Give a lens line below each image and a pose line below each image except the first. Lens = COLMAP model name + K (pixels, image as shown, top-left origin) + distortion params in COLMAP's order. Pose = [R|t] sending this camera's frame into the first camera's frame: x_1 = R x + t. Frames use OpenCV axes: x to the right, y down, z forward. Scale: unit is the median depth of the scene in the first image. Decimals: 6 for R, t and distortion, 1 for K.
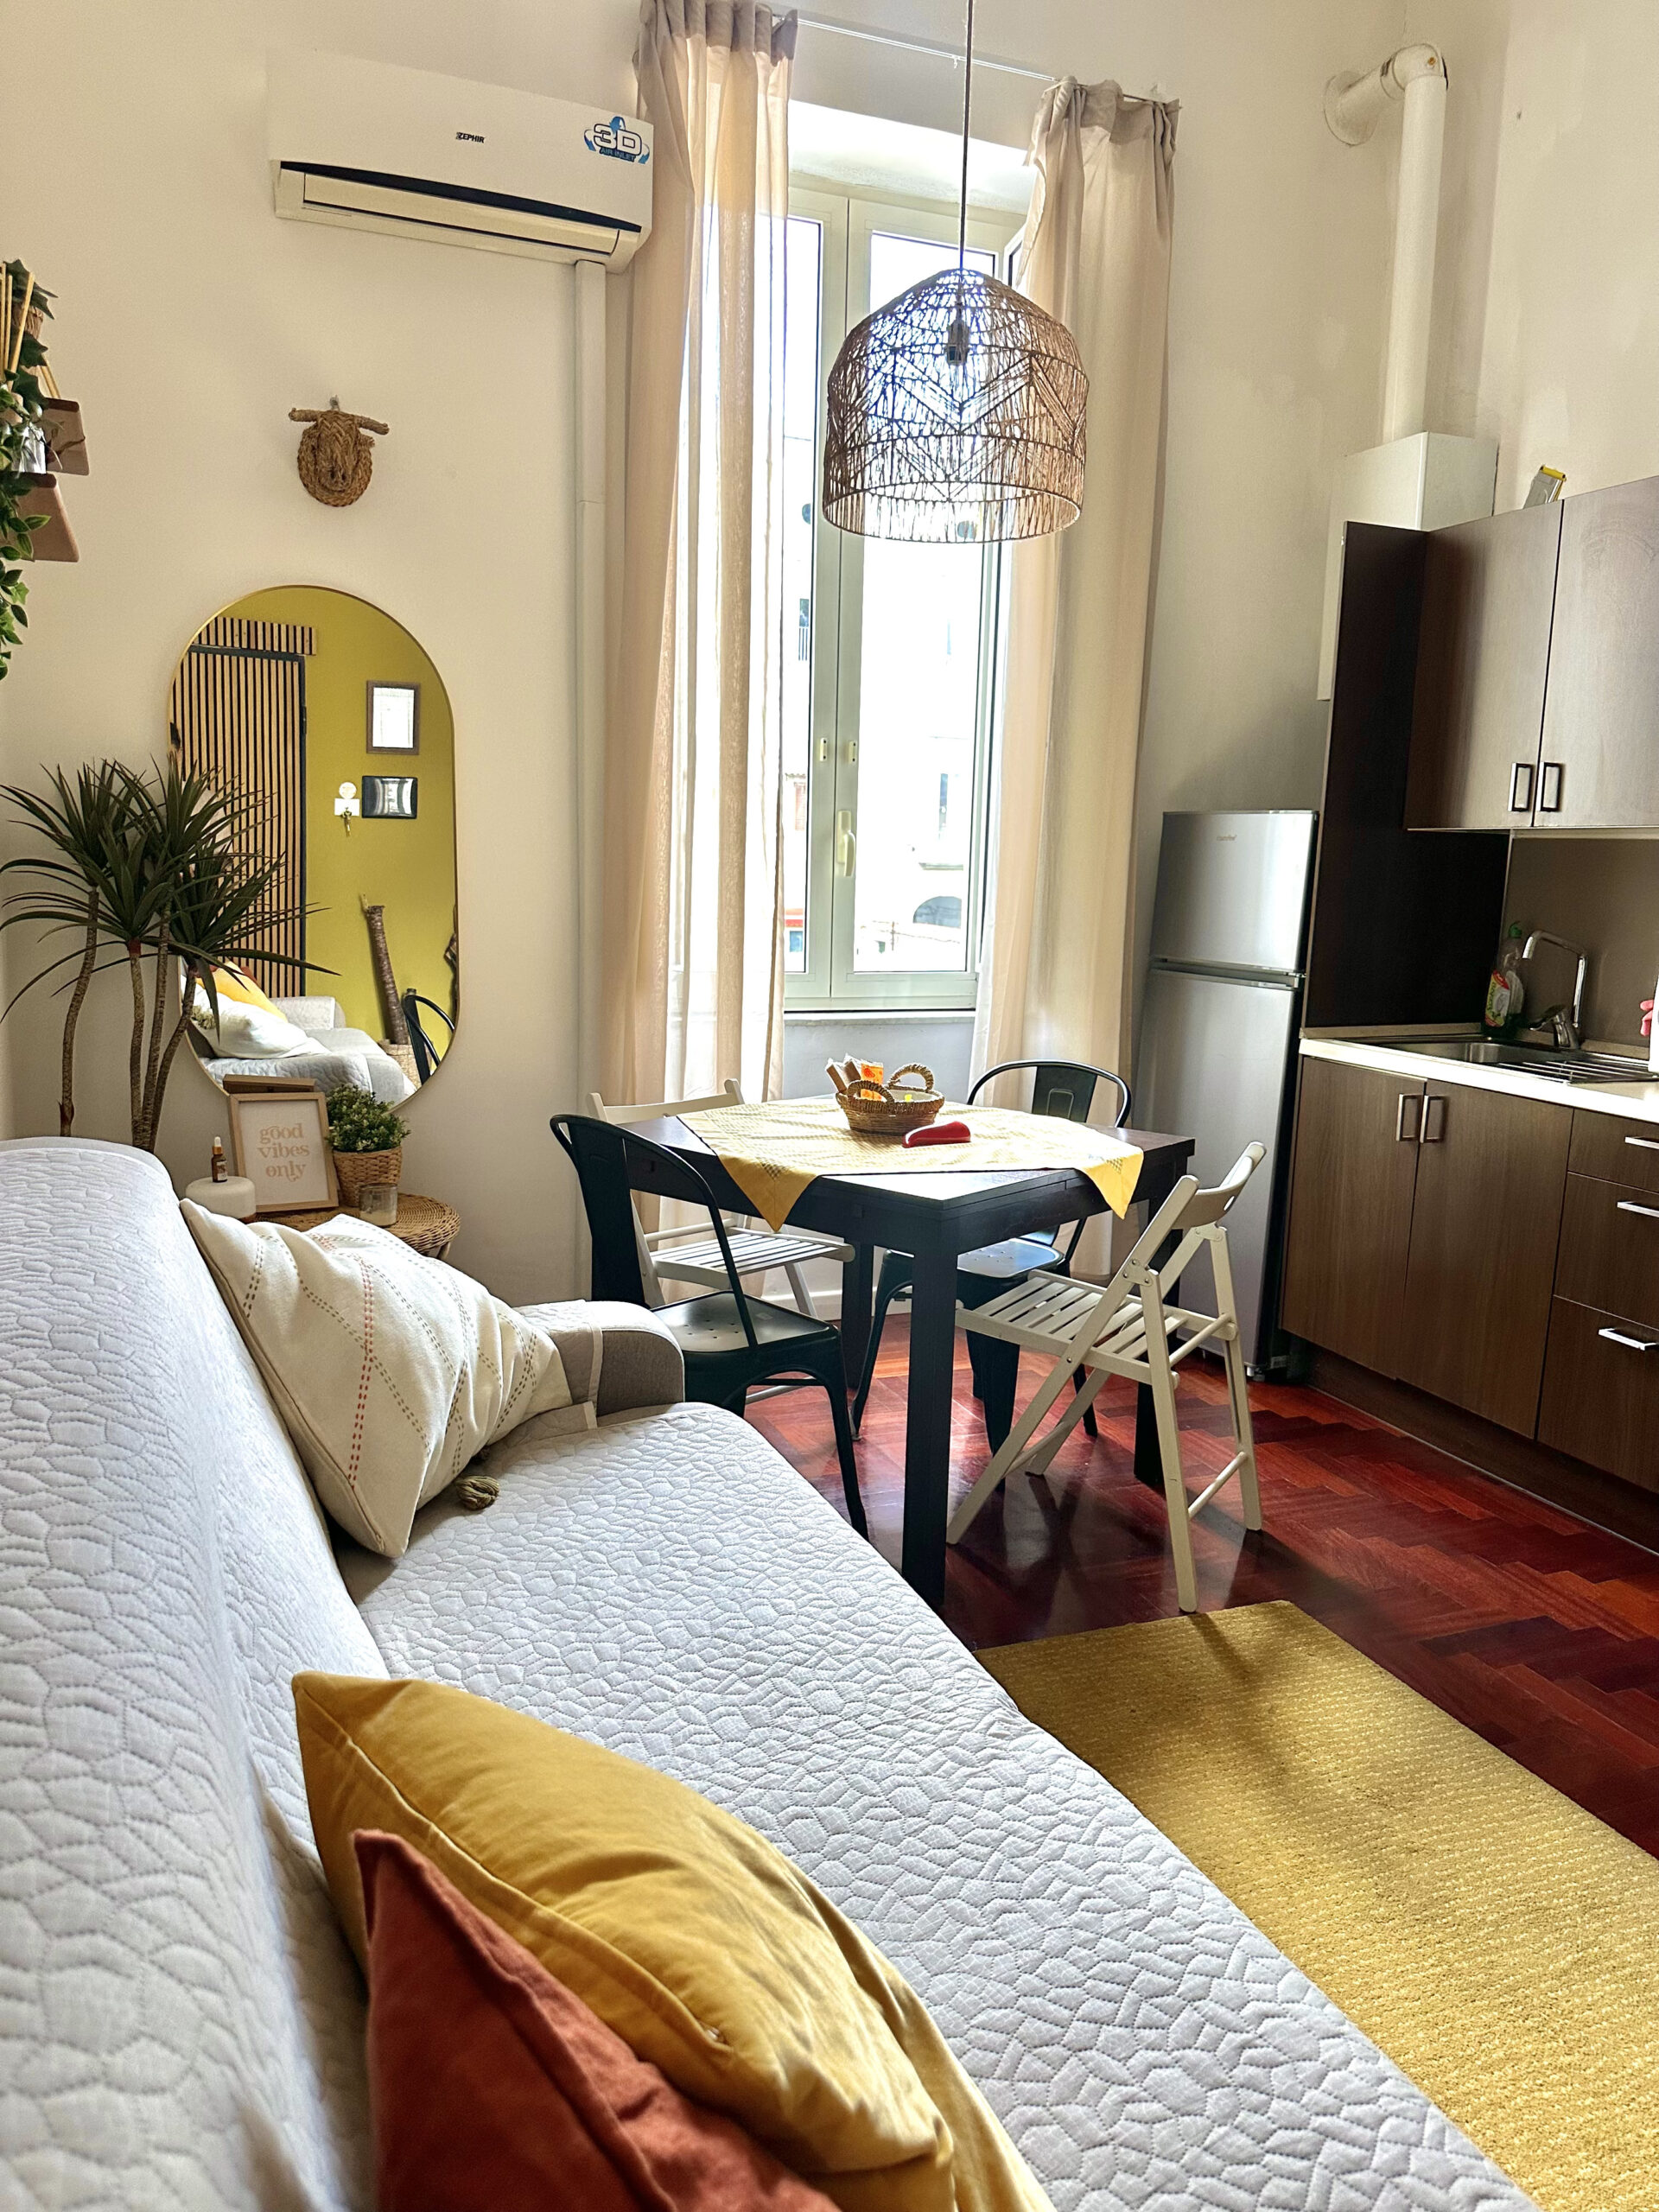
lens RADIAL K [[1565.4, 0, 823.0], [0, 1565.4, 1104.5], [0, 0, 1]] dist [0.048557, -0.064137]
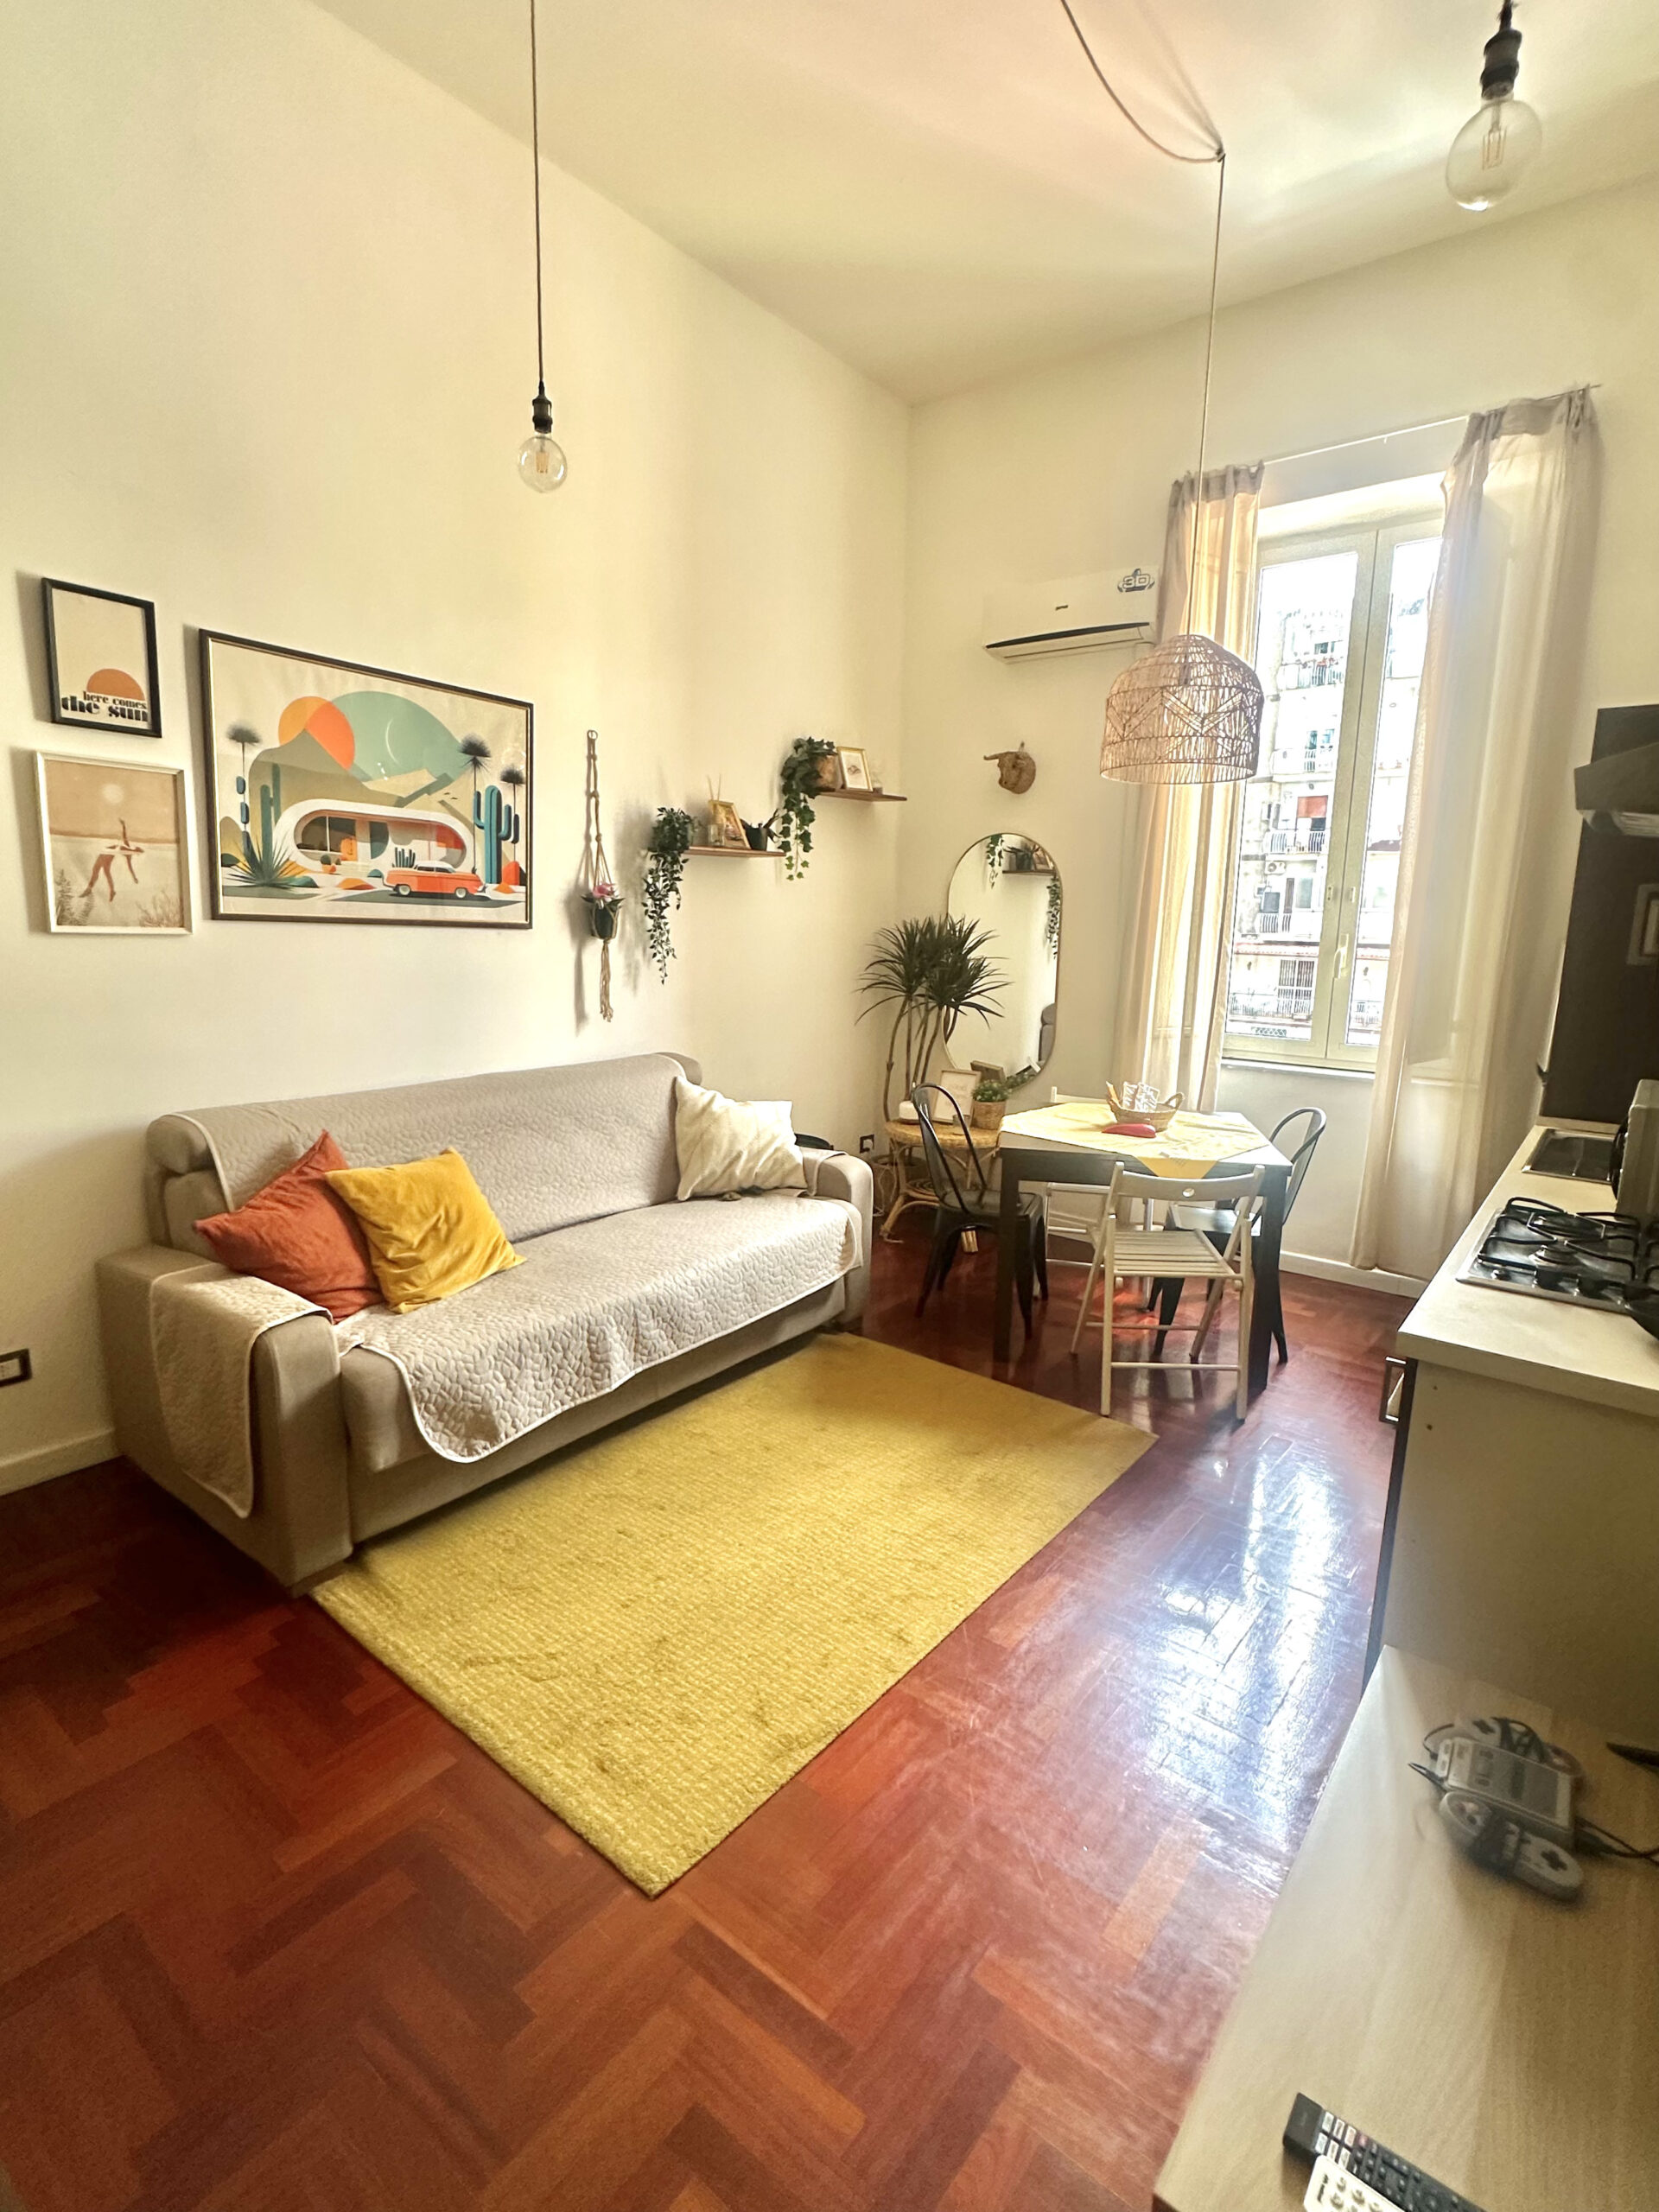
lens RADIAL K [[1085.2, 0, 838.6], [0, 1085.2, 1105.1], [0, 0, 1]] dist [-0.001710, 0.000445]
pose [[0.500398, 0.138843, -0.854590, 0.891689], [-0.143905, 0.986666, 0.076039, -0.049904], [0.853752, 0.084930, 0.513706, 0.099445]]
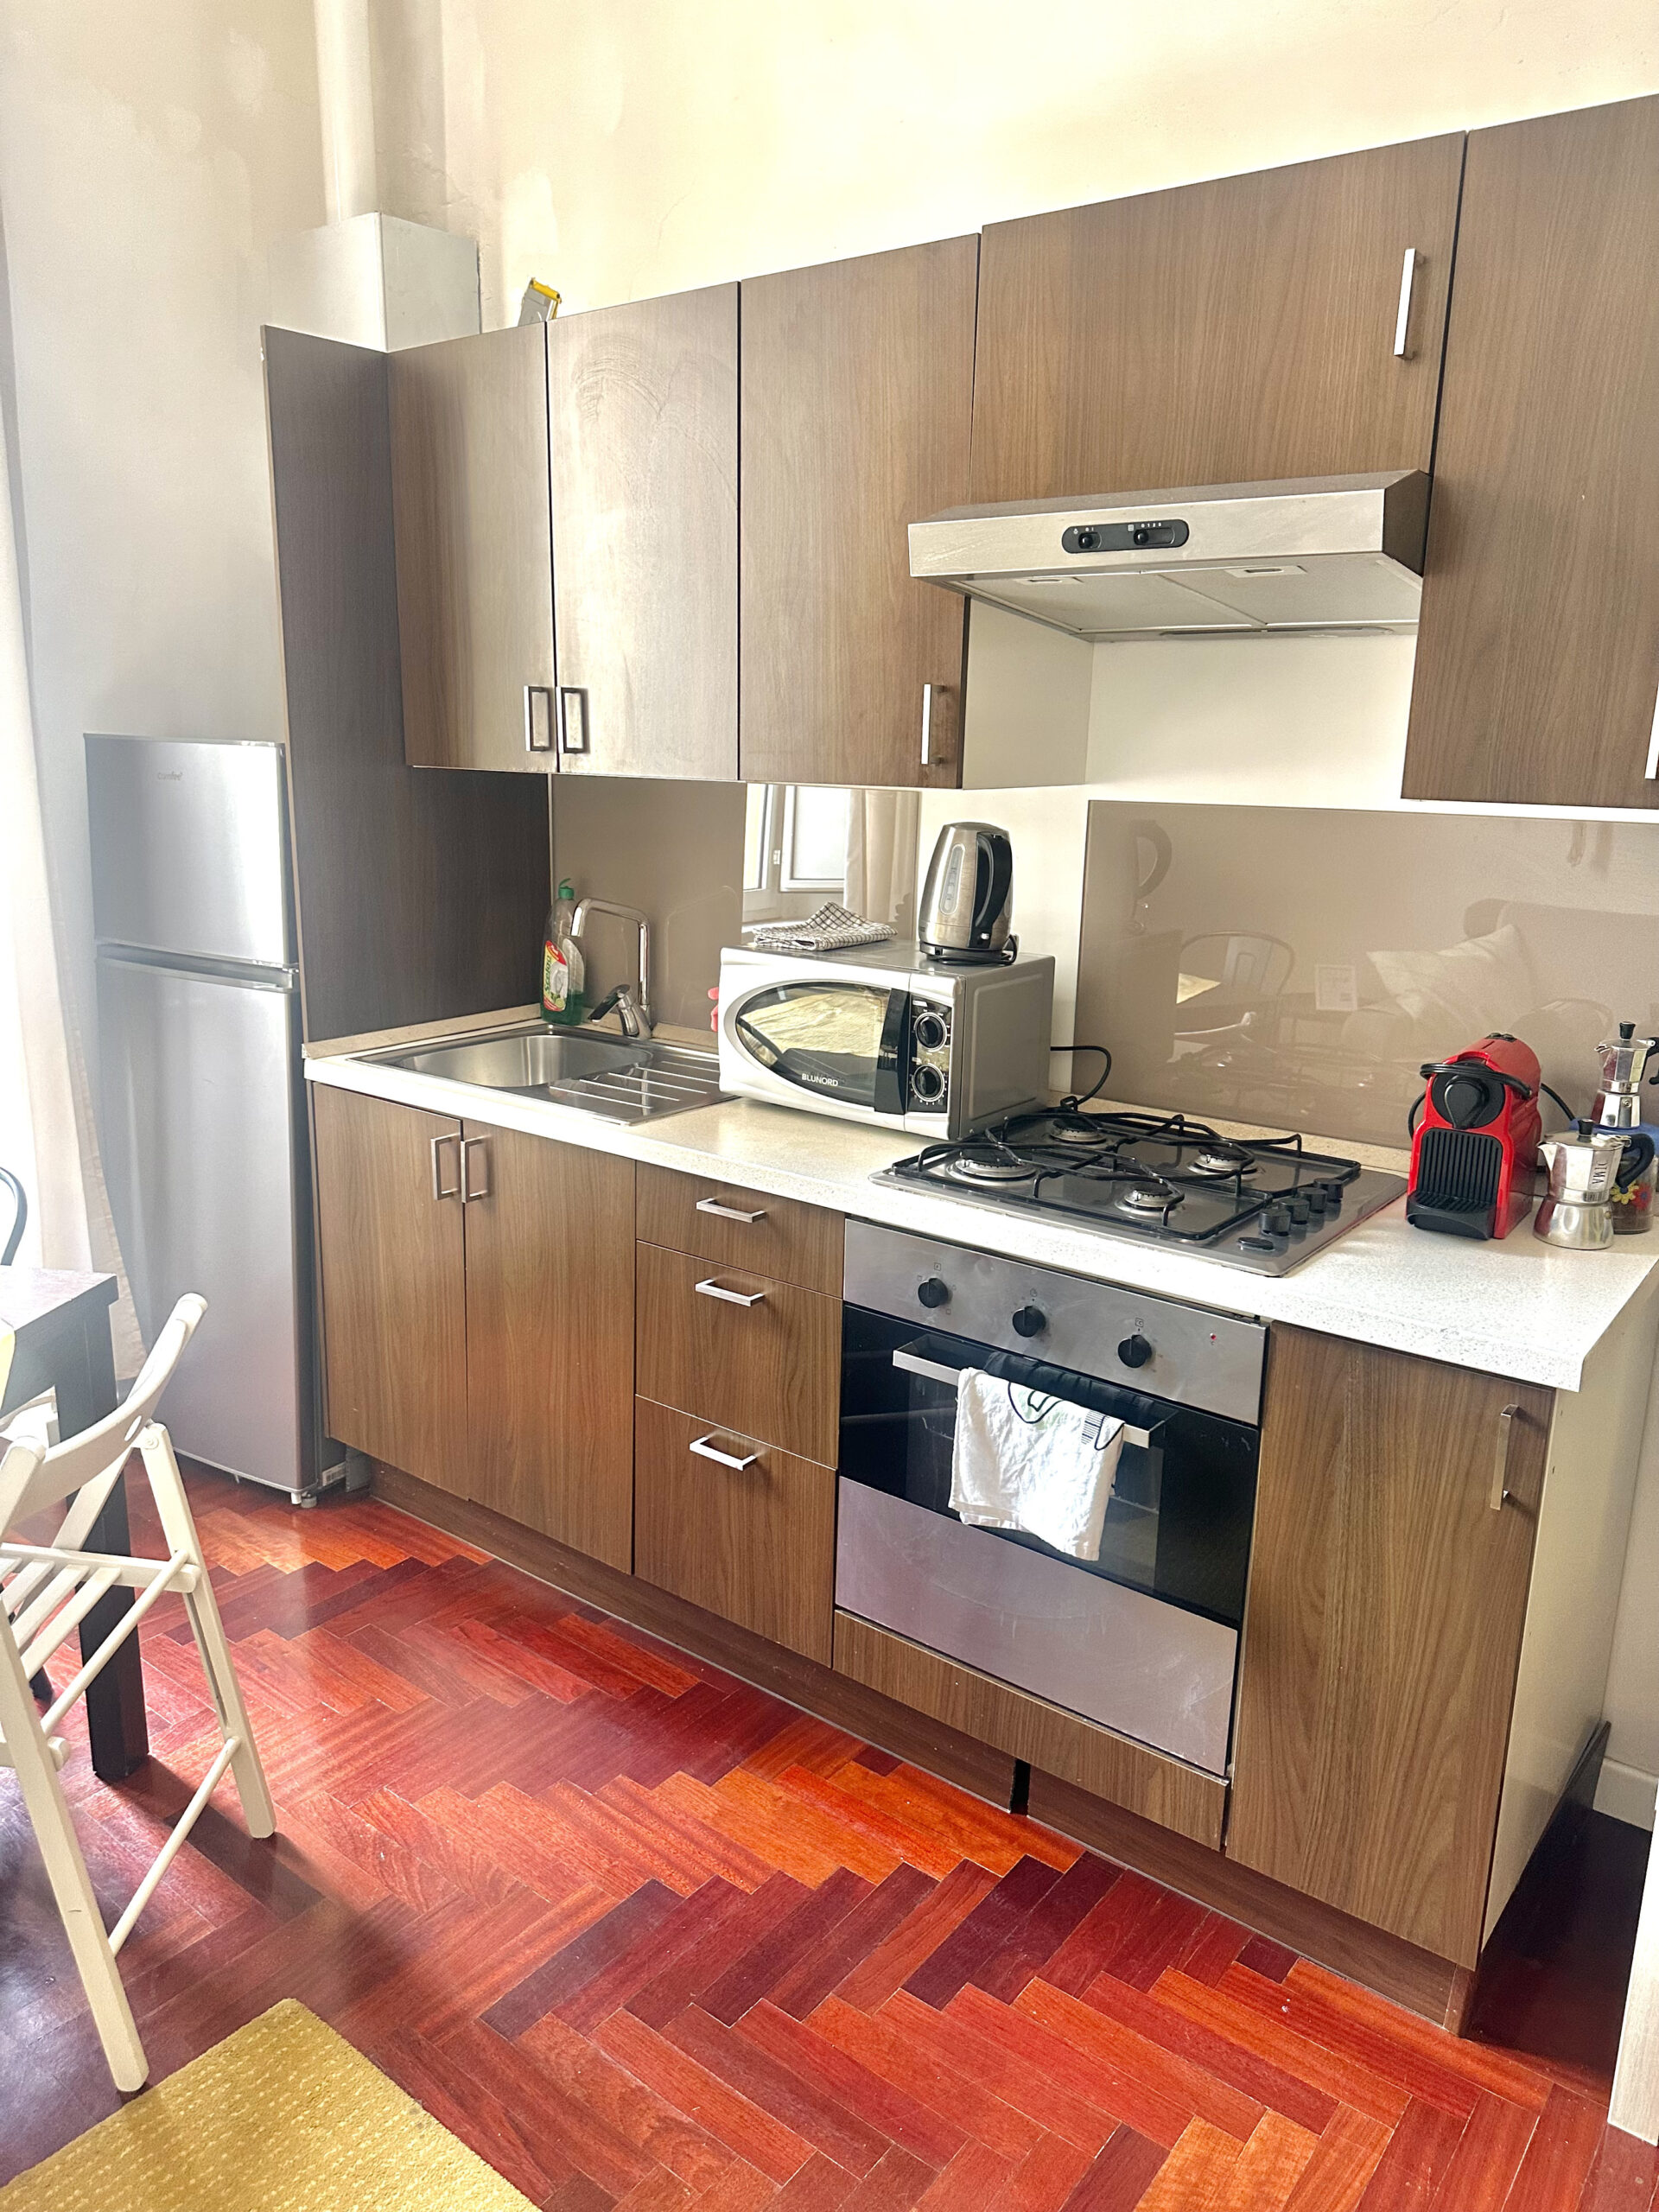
lens RADIAL K [[1565.4, 0, 823.0], [0, 1565.4, 1104.5], [0, 0, 1]] dist [0.048557, -0.064137]
pose [[0.865249, -0.128204, 0.484672, 0.182241], [0.084596, 0.990224, 0.110908, -0.095479], [-0.494153, -0.054962, 0.867636, 0.286278]]
